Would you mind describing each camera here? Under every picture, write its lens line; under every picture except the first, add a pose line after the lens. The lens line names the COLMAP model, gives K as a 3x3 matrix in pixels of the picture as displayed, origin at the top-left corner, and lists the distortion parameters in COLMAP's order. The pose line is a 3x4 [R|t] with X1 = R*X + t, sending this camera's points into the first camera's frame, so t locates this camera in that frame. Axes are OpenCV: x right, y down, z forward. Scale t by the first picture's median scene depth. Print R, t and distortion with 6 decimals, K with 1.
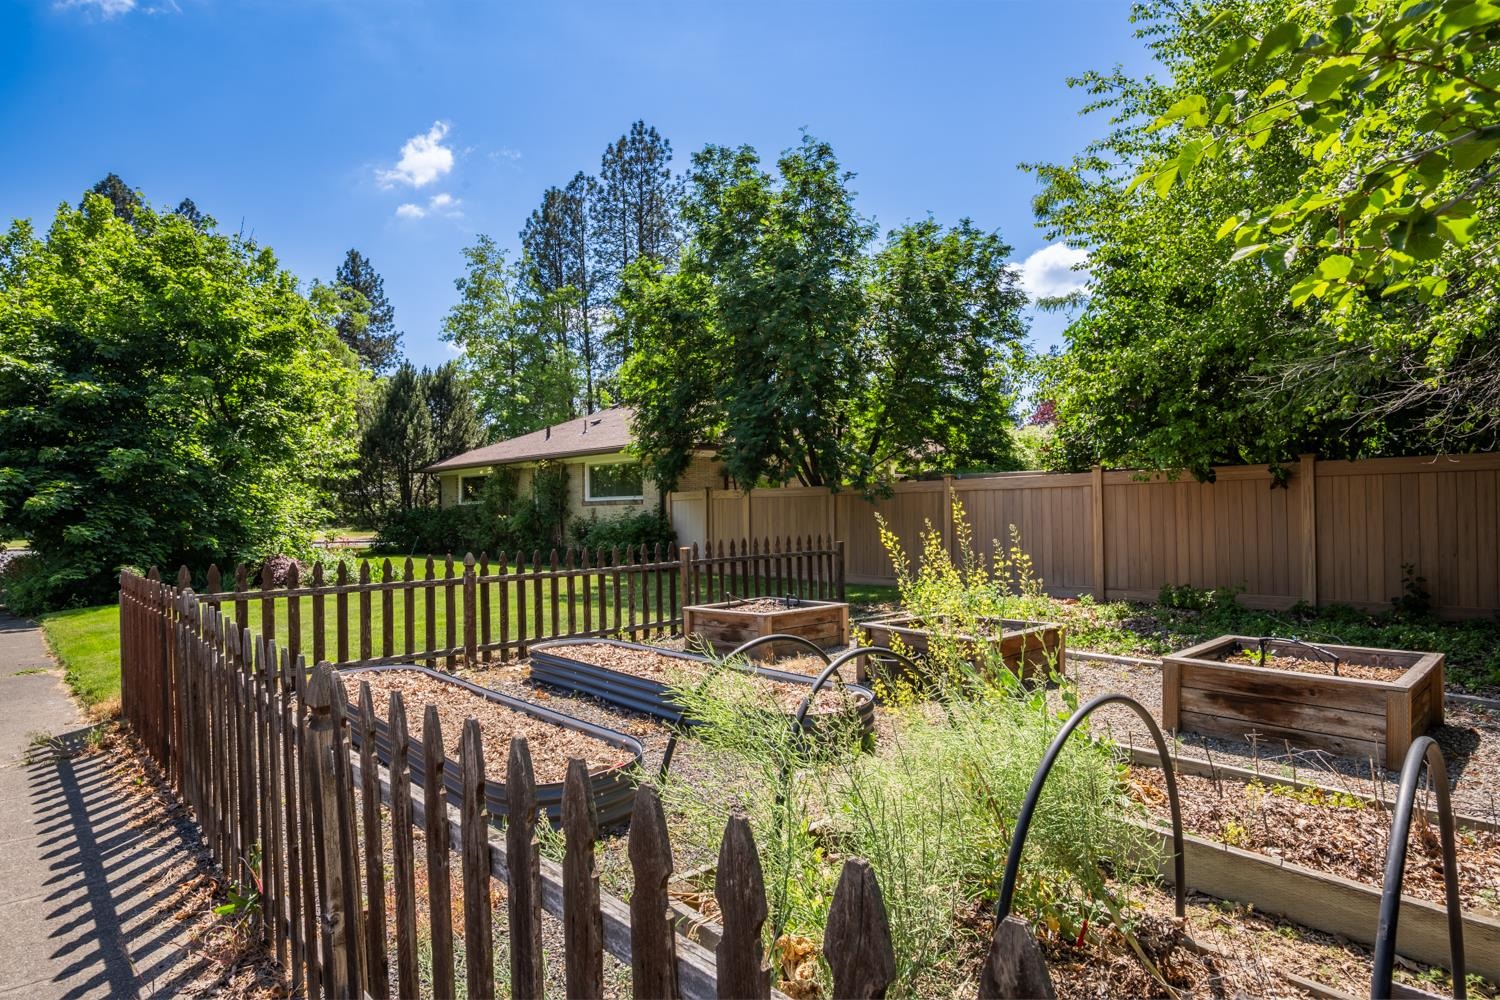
lens RADIAL K [[849.7, 0, 751.5], [0, 849.7, 503.4], [0, 0, 1]] dist [0.000828, -0.000353]
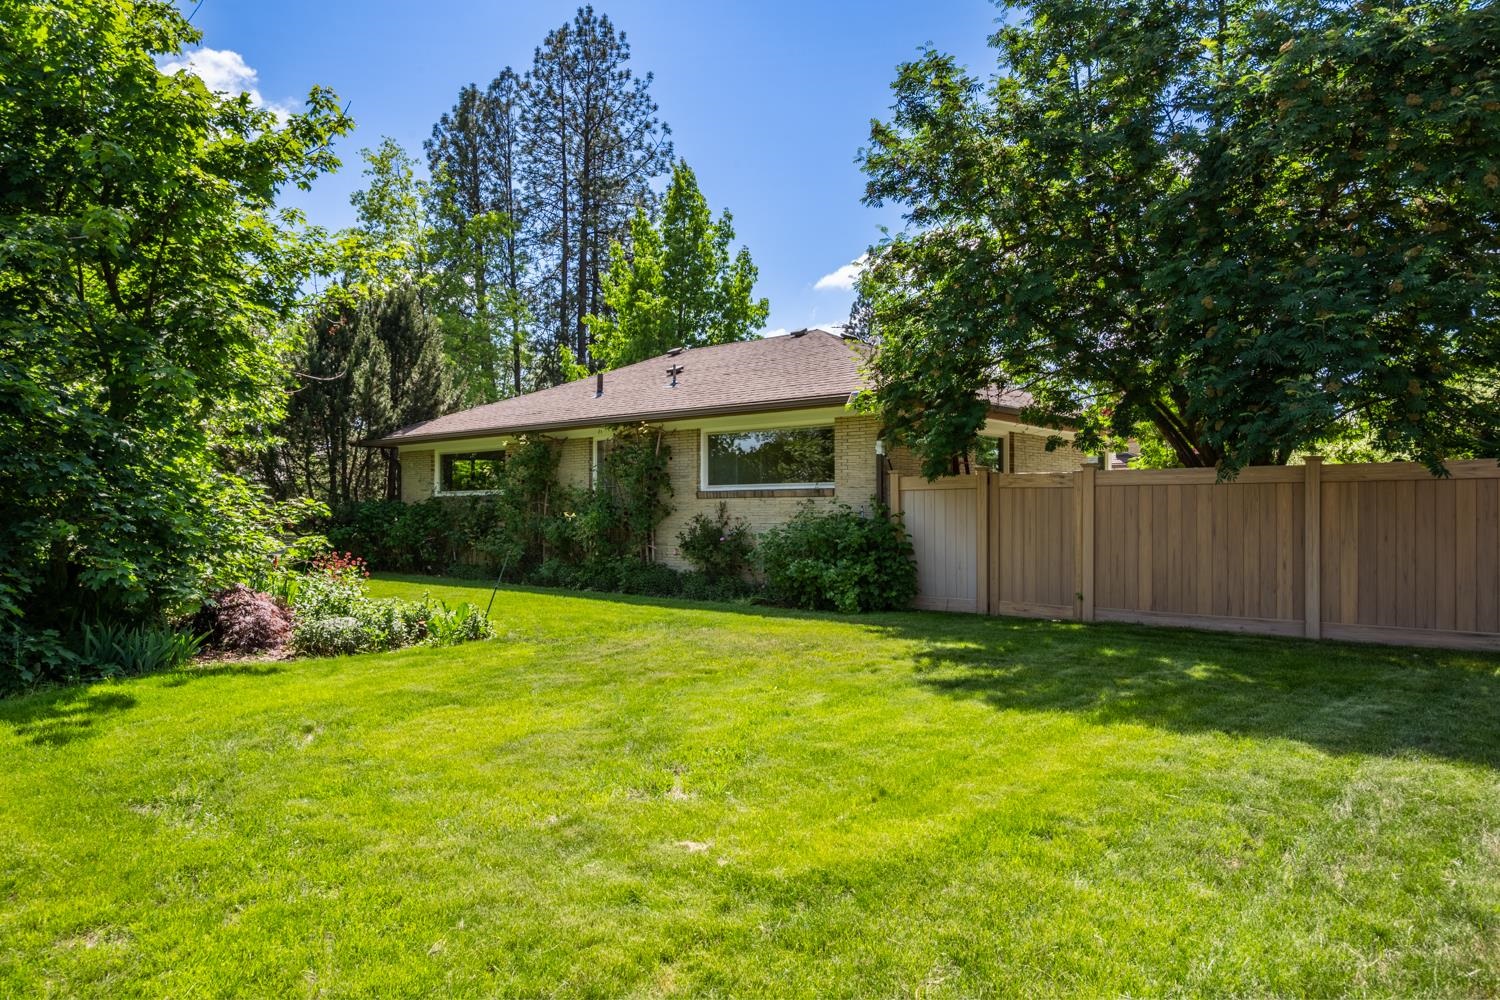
lens RADIAL K [[975.2, 0, 748.8], [0, 975.2, 501.7], [0, 0, 1]] dist [-0.004628, 0.000736]
pose [[0.993263, 0.011757, 0.115285, -0.083084], [-0.011672, 0.999931, -0.001413, 0.001975], [-0.115293, 0.000058, 0.993332, 0.099870]]
